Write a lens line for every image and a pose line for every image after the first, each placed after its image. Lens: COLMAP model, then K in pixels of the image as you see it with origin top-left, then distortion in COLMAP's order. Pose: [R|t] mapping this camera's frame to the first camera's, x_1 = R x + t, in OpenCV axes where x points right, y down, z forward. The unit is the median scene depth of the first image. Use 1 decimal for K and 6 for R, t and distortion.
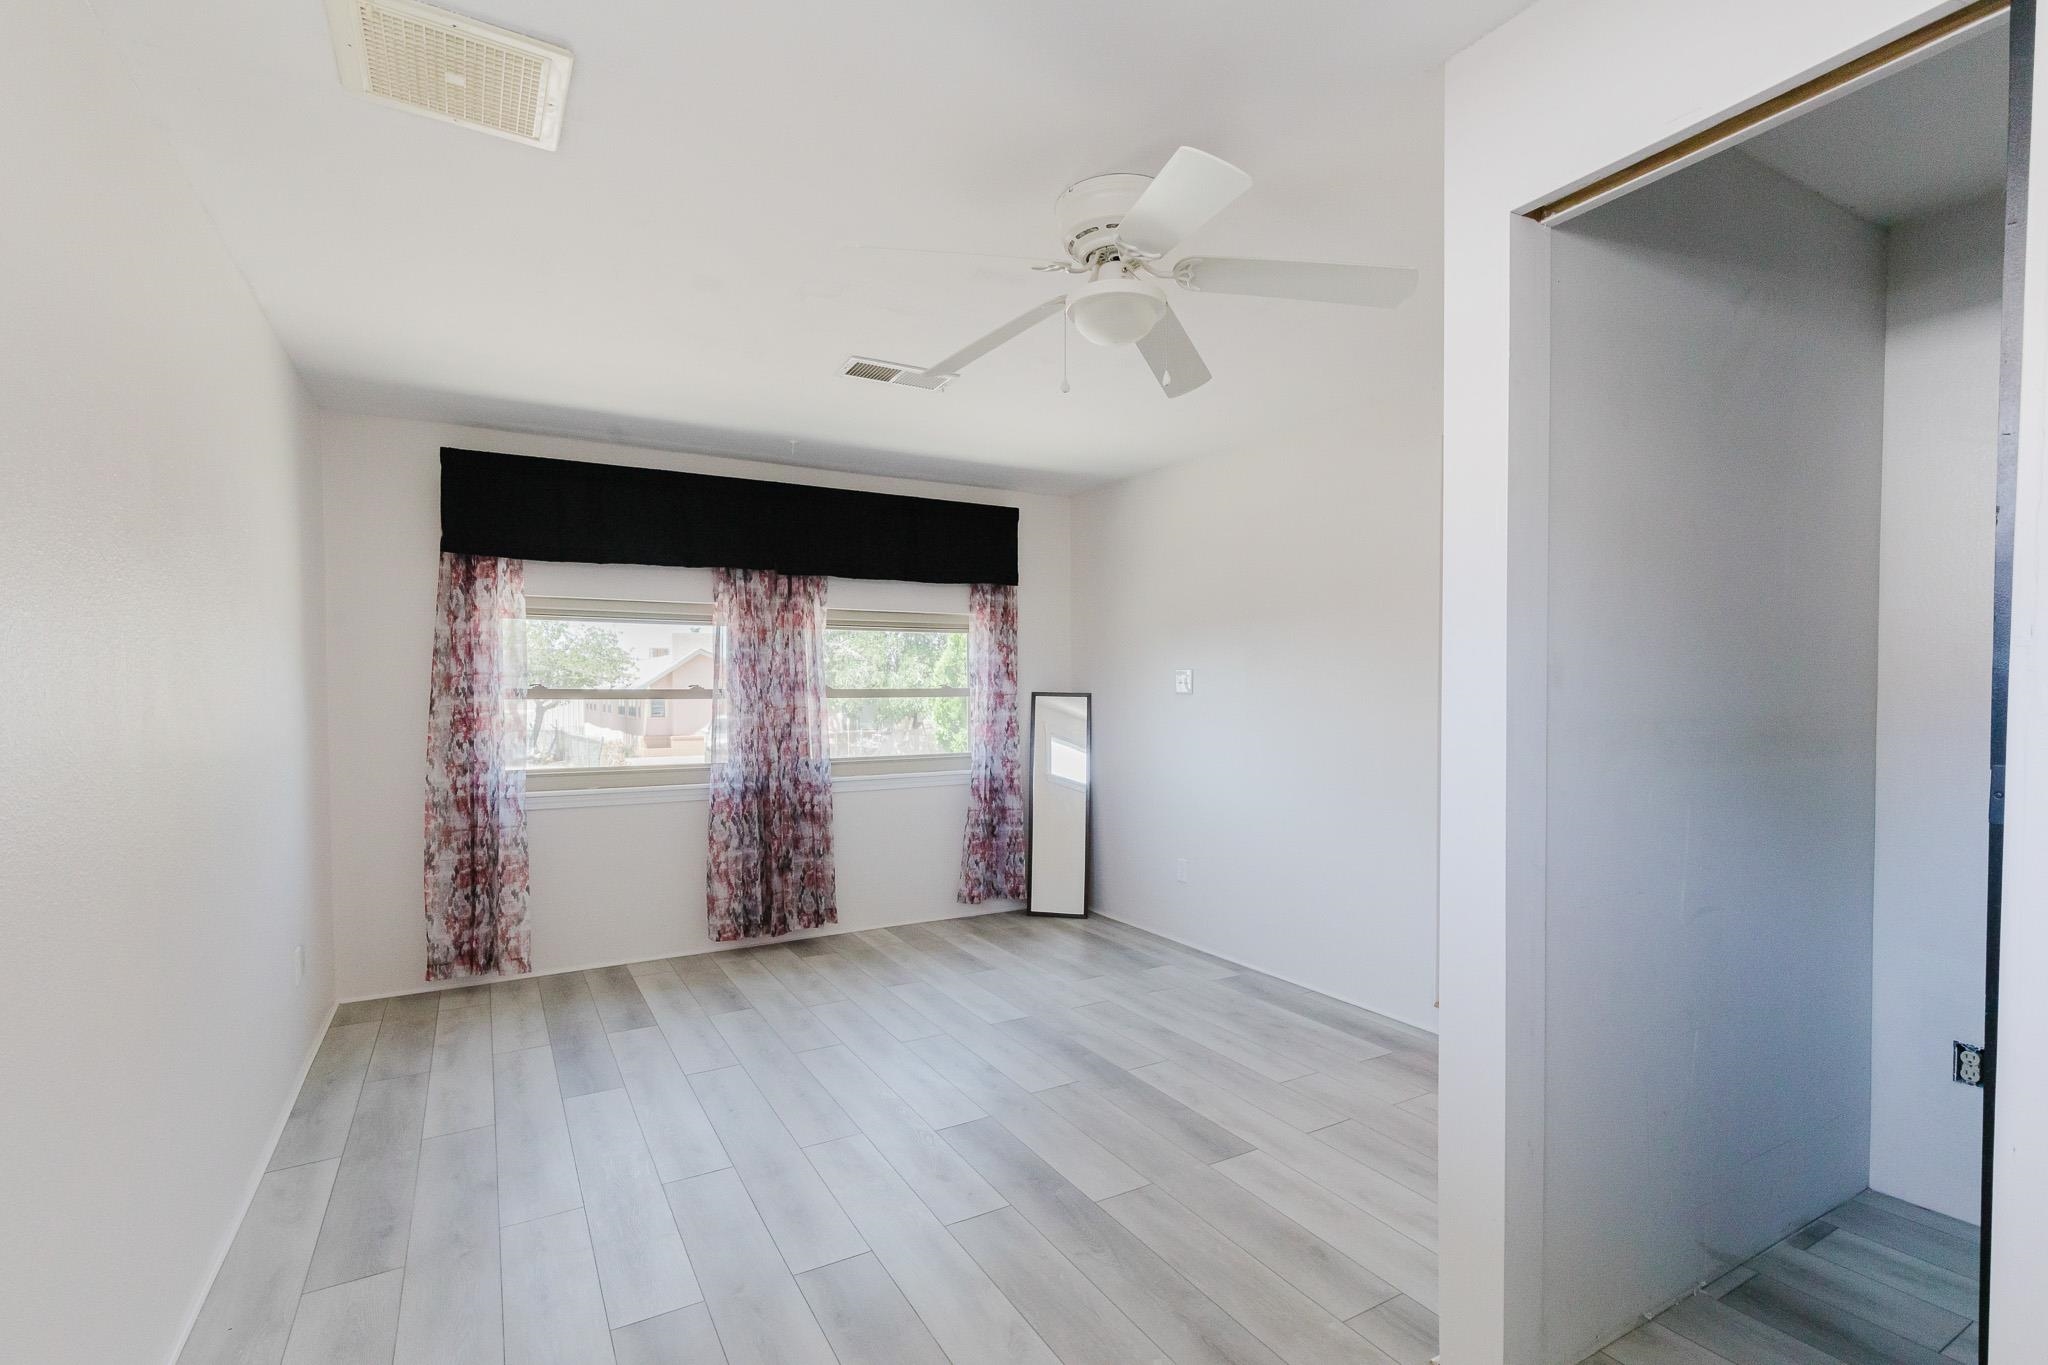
lens RADIAL K [[932.3, 0, 1019.6], [0, 932.3, 681.8], [0, 0, 1]] dist [0.009031, -0.001265]
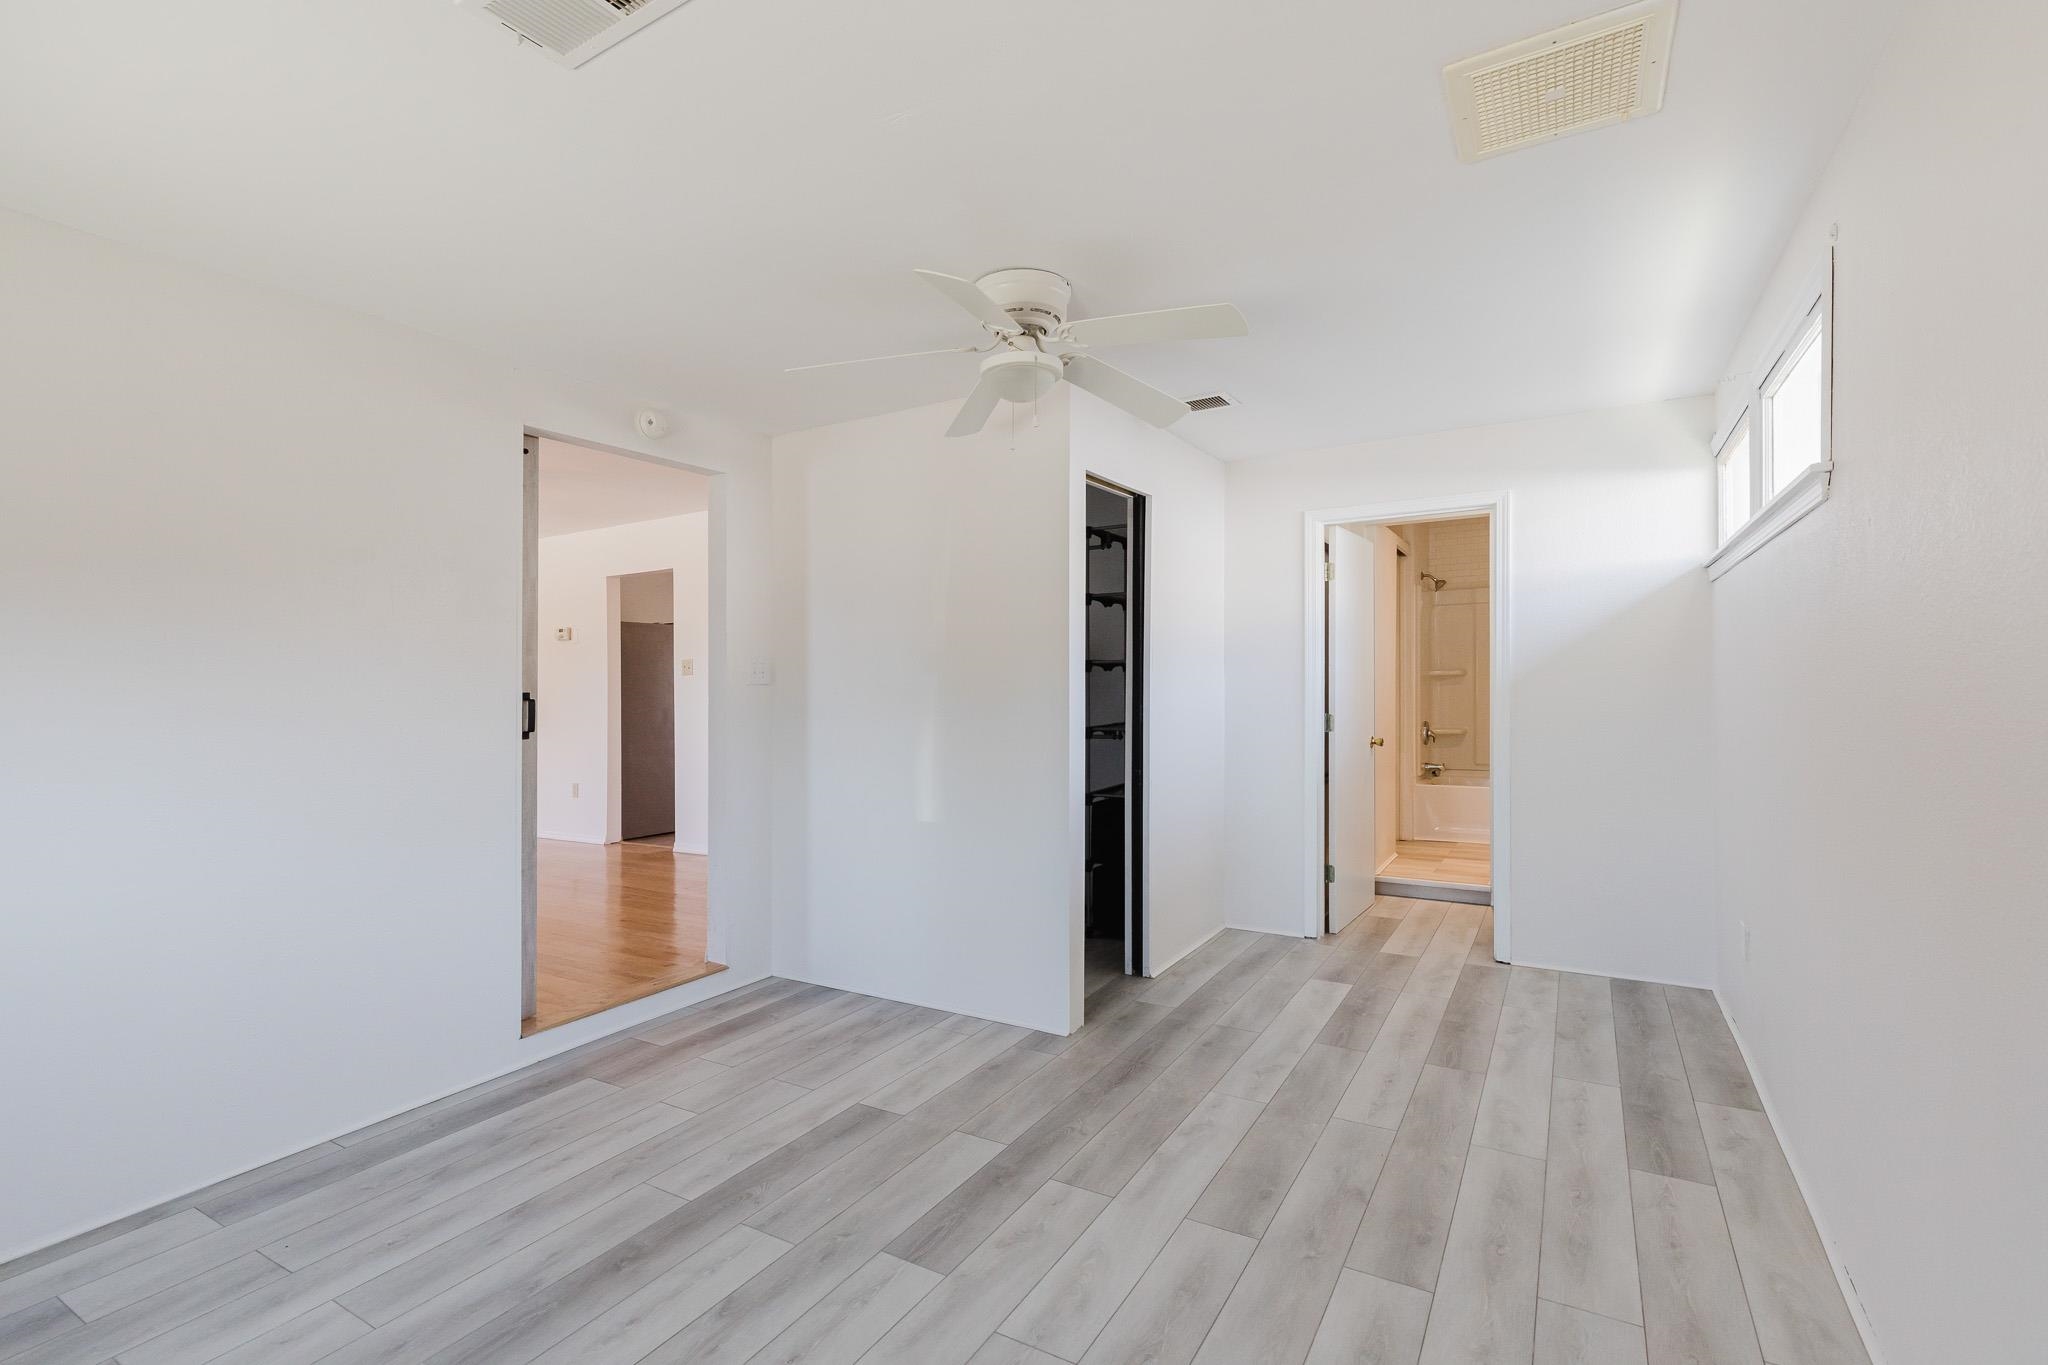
lens RADIAL K [[932.3, 0, 1019.5], [0, 932.3, 691.8], [0, 0, 1]] dist [0.009031, -0.001265]
pose [[-0.484666, 0.004528, 0.874688, -0.744912], [0.007608, 0.999971, -0.000961, 0.012328], [-0.874666, 0.006189, -0.484686, 1.255386]]
